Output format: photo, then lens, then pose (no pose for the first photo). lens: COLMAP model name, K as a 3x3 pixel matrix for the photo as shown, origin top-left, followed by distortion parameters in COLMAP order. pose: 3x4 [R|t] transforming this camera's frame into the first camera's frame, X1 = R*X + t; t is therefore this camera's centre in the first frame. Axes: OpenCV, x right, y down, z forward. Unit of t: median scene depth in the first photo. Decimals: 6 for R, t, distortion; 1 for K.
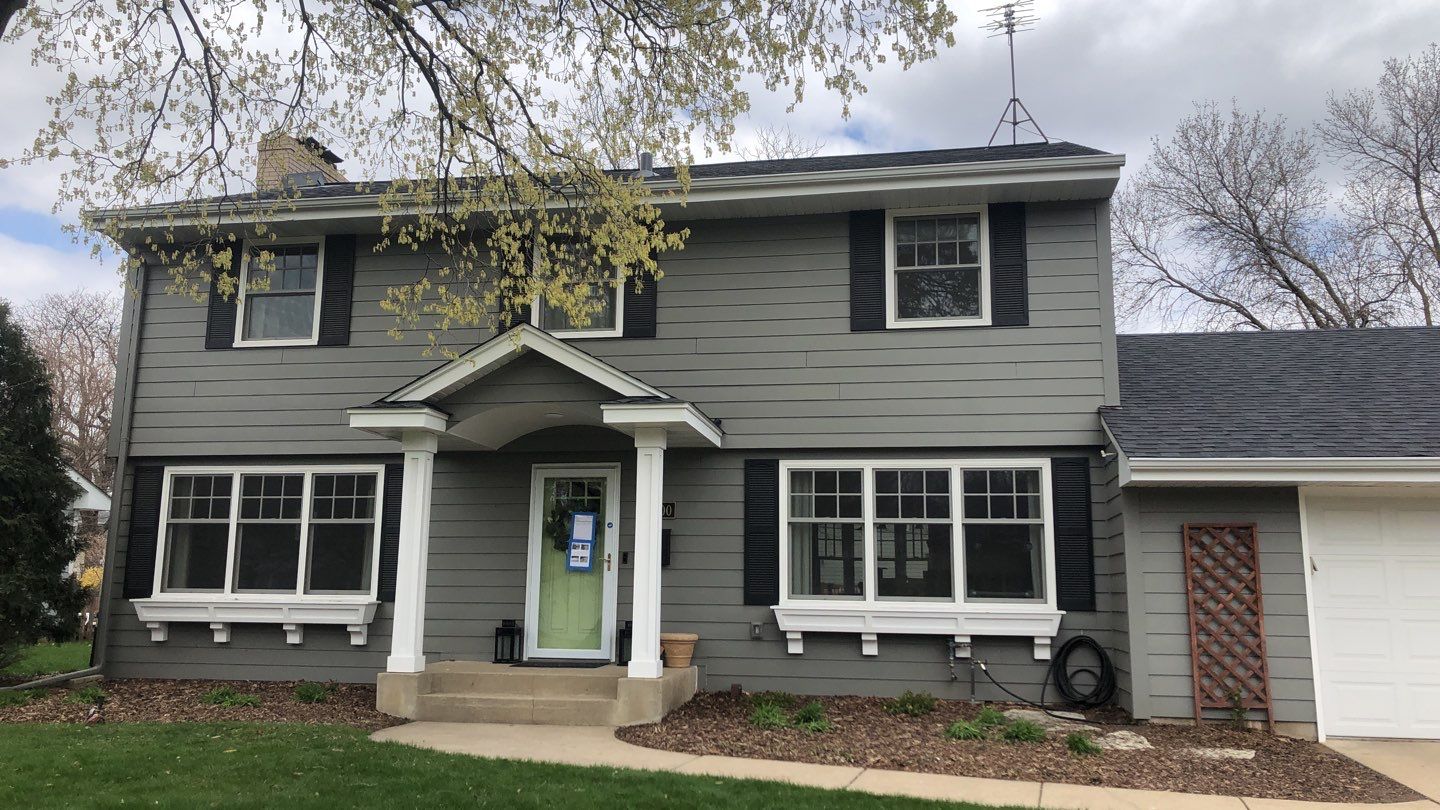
lens RADIAL K [[1186.2, 0, 714.7], [0, 1186.2, 384.3], [0, 0, 1]] dist [0.061593, -0.085819]
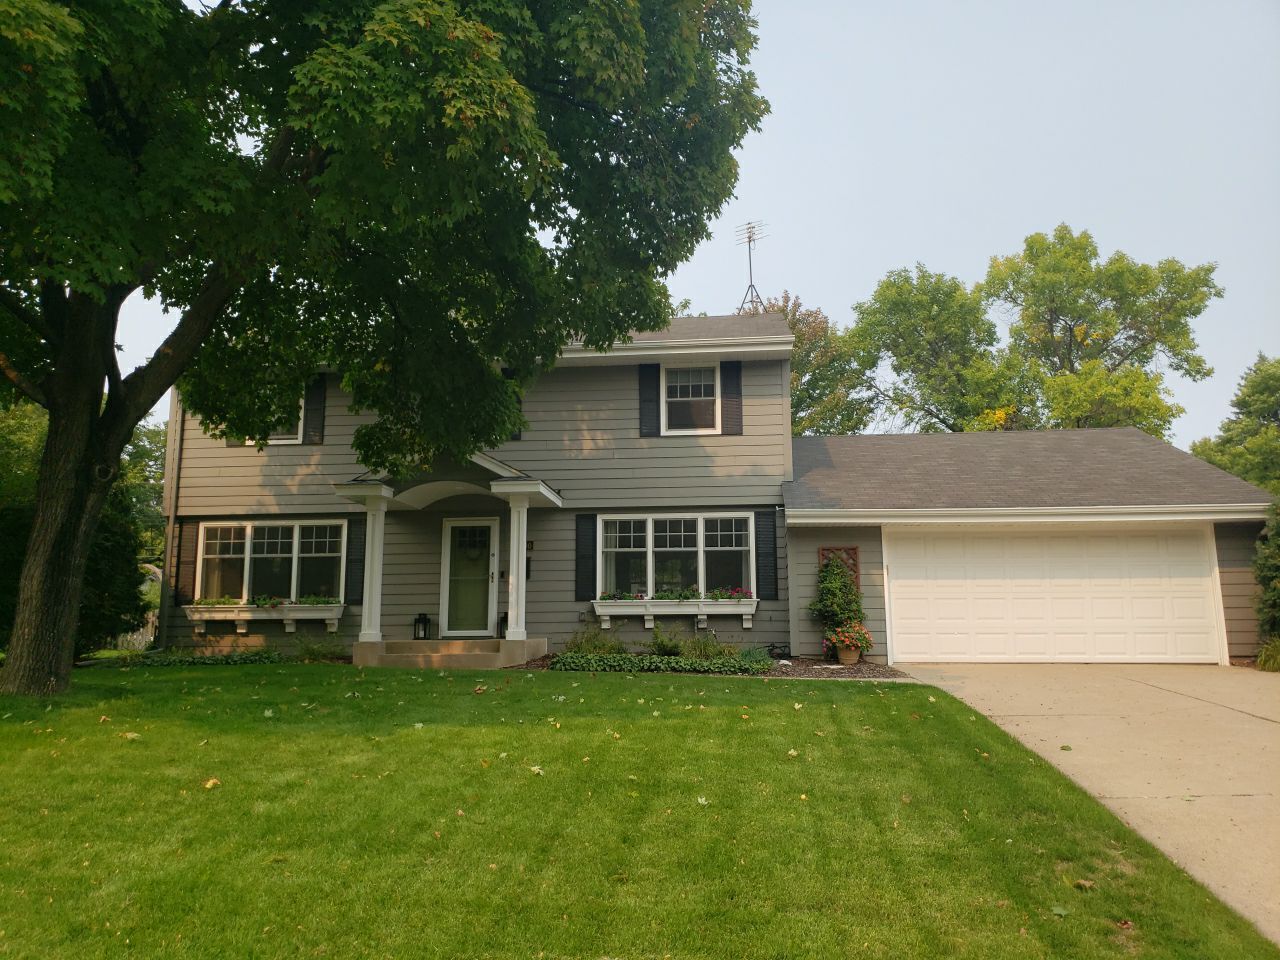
lens RADIAL K [[1015.5, 0, 646.9], [0, 1015.5, 434.4], [0, 0, 1]] dist [0.069099, -0.001620]
pose [[0.995449, 0.001654, 0.095278, -0.011949], [0.000379, 0.999773, -0.021321, -0.017799], [-0.095292, 0.021260, 0.995222, -0.430944]]
